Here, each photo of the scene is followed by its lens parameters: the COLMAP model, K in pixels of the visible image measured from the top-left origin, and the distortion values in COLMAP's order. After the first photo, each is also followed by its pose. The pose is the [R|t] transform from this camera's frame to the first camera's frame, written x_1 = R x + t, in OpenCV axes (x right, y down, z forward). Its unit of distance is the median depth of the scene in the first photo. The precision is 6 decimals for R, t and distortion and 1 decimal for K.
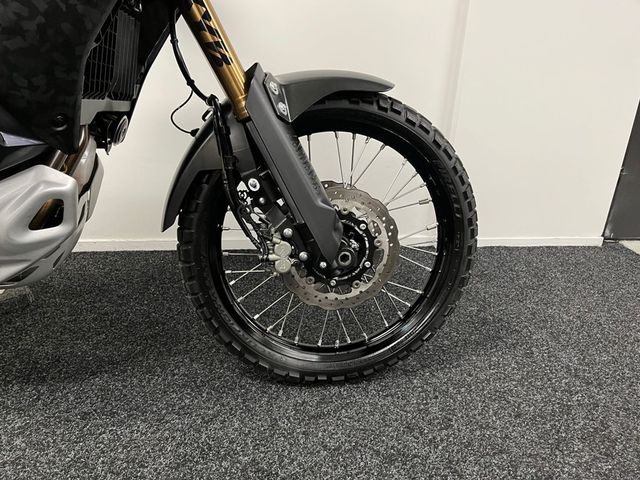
lens RADIAL K [[484.2, 0, 317.1], [0, 484.2, 242.7], [0, 0, 1]] dist [0.077983, -0.101247]
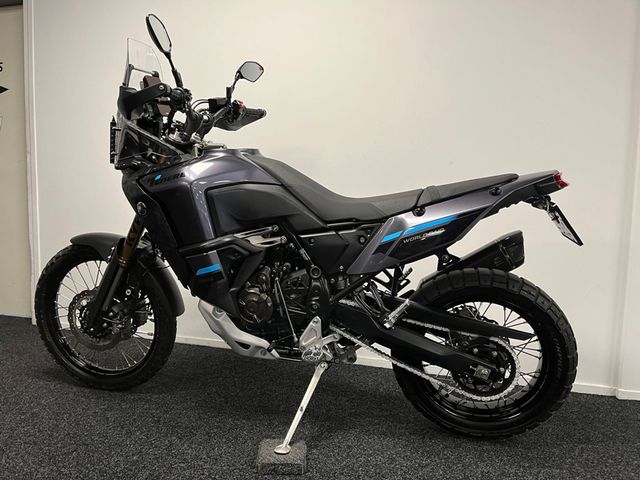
lens RADIAL K [[484.2, 0, 314.7], [0, 484.2, 243.4], [0, 0, 1]] dist [0.077983, -0.101247]
pose [[0.920675, 0.024645, -0.389551, 0.052453], [-0.146892, 0.946515, -0.287285, 0.188111], [0.361636, 0.321718, 0.875052, -0.717019]]
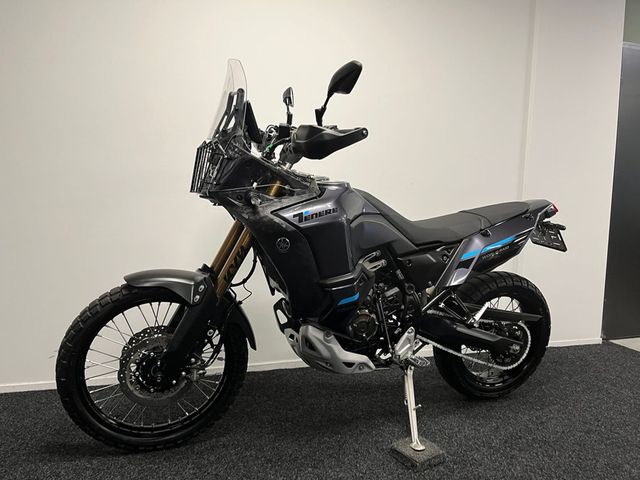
lens RADIAL K [[484.2, 0, 317.5], [0, 484.2, 239.7], [0, 0, 1]] dist [0.077983, -0.101247]
pose [[0.983253, -0.030596, 0.179657, -1.287139], [0.082636, 0.953490, -0.289878, 0.144457], [-0.162432, 0.299869, 0.940050, -1.033490]]
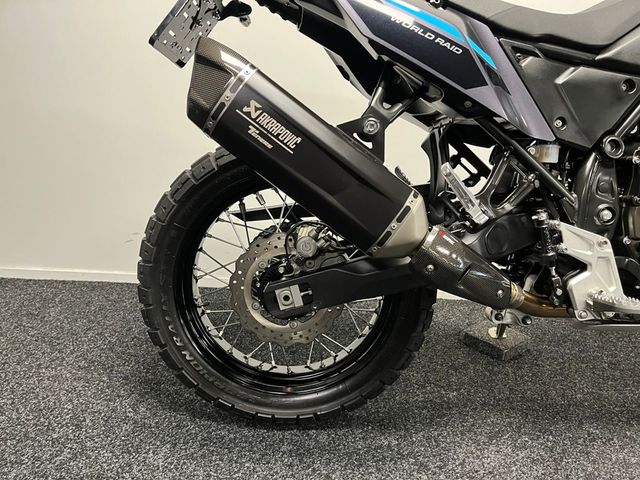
lens RADIAL K [[484.2, 0, 323.2], [0, 484.2, 243.1], [0, 0, 1]] dist [0.077983, -0.101247]
pose [[0.996022, 0.049128, -0.074340, -1.311261], [-0.057833, 0.991102, -0.119883, 0.069472], [0.067789, 0.123705, 0.990001, -0.144615]]
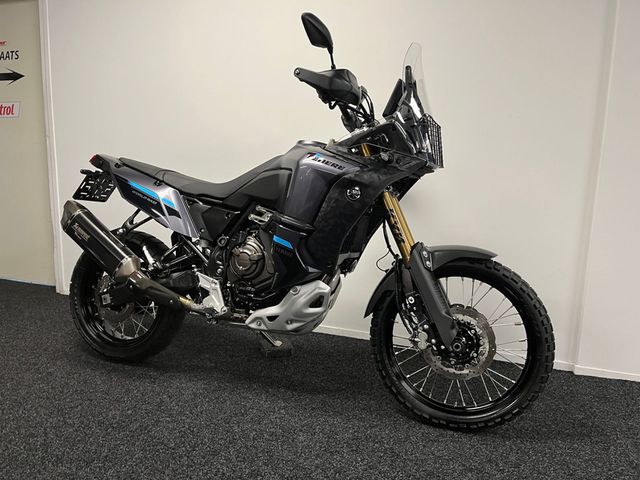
lens RADIAL K [[484.2, 0, 319.0], [0, 484.2, 244.3], [0, 0, 1]] dist [0.077983, -0.101247]
pose [[0.897285, 0.065038, -0.436635, 0.341229], [-0.171589, 0.962696, -0.209219, 0.124503], [0.406740, 0.262651, 0.874973, -0.832240]]
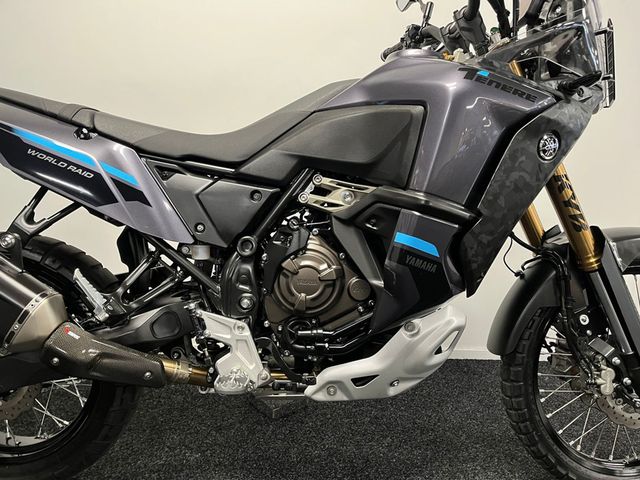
lens RADIAL K [[484.2, 0, 325.2], [0, 484.2, 242.5], [0, 0, 1]] dist [0.077983, -0.101247]
pose [[0.996973, 0.017991, -0.075636, -0.631180], [-0.031700, 0.982383, -0.184172, -0.057054], [0.070991, 0.186012, 0.979980, -0.264287]]
